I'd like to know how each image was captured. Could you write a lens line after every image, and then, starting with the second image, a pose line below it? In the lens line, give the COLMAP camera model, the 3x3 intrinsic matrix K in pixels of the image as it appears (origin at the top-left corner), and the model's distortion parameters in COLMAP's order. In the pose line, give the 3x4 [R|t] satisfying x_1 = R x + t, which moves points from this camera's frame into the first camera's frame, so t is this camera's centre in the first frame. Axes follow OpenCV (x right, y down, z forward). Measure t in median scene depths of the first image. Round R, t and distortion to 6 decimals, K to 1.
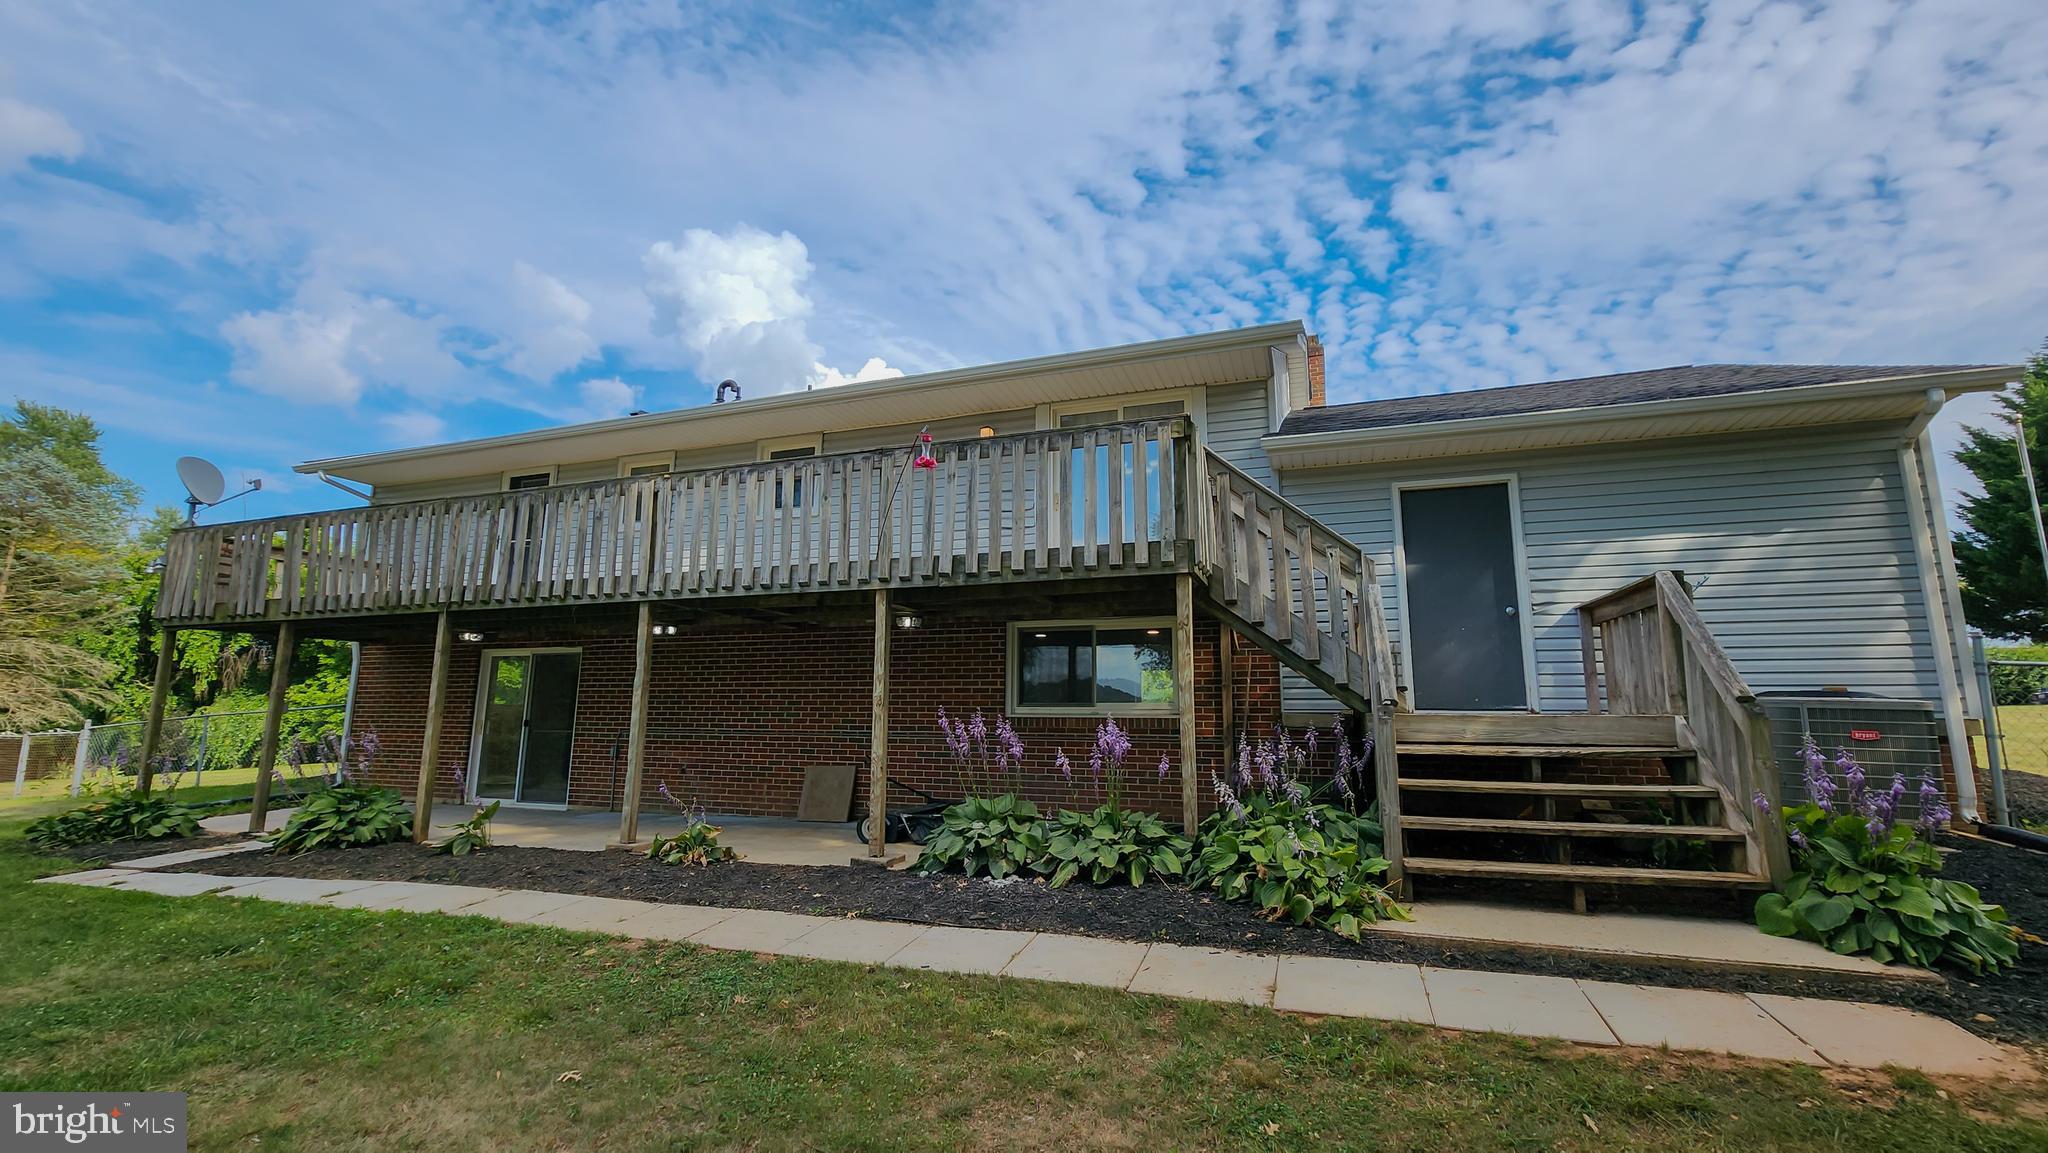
lens RADIAL K [[838.6, 0, 1034.1], [0, 838.6, 575.3], [0, 0, 1]] dist [-0.001179, -0.000203]
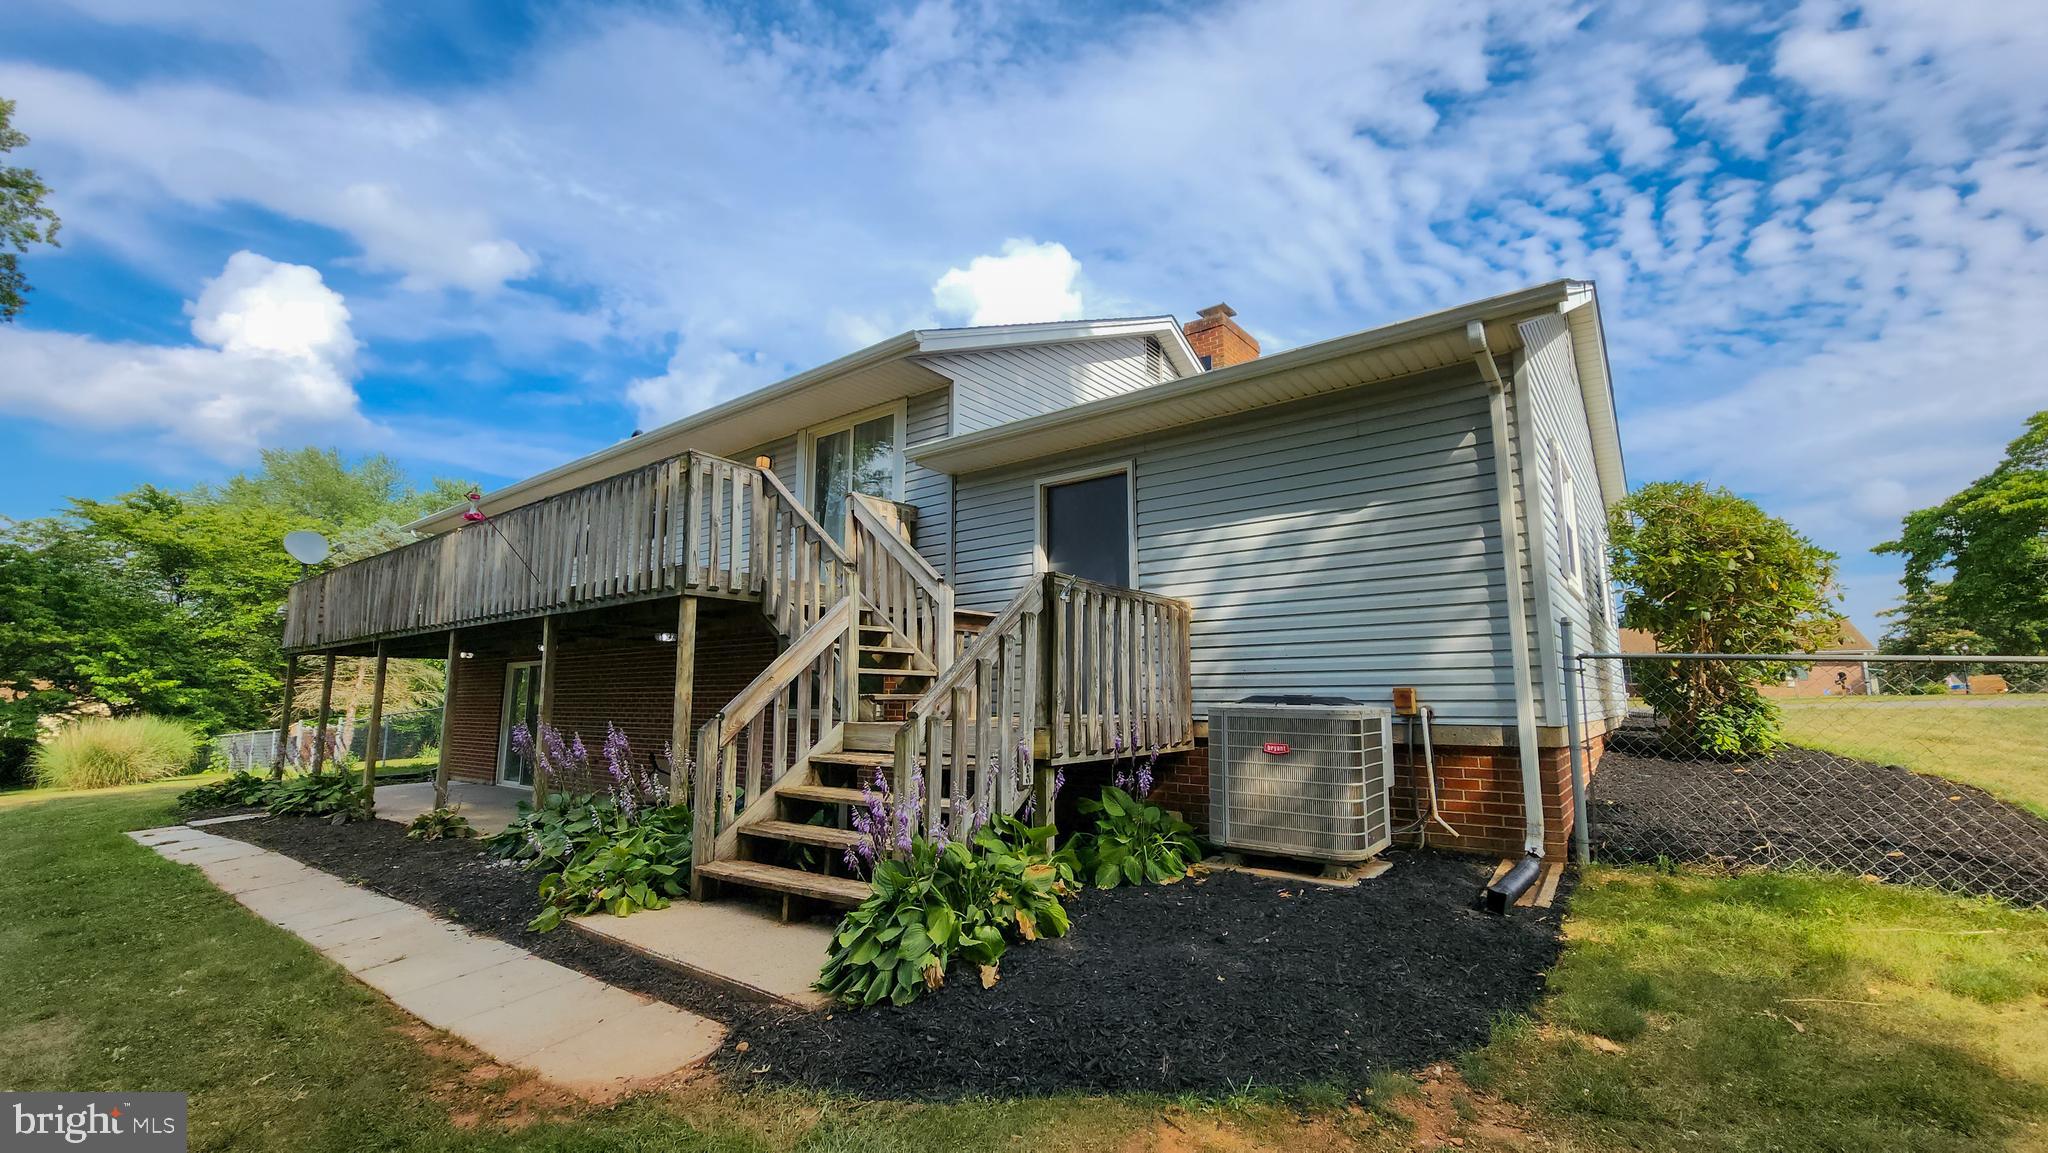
lens RADIAL K [[838.6, 0, 1034.1], [0, 838.6, 575.3], [0, 0, 1]] dist [-0.001179, -0.000203]
pose [[0.949183, -0.055269, -0.309833, 0.852586], [0.060374, 0.998152, 0.006905, -0.007941], [0.308878, -0.025260, 0.950766, 0.081196]]
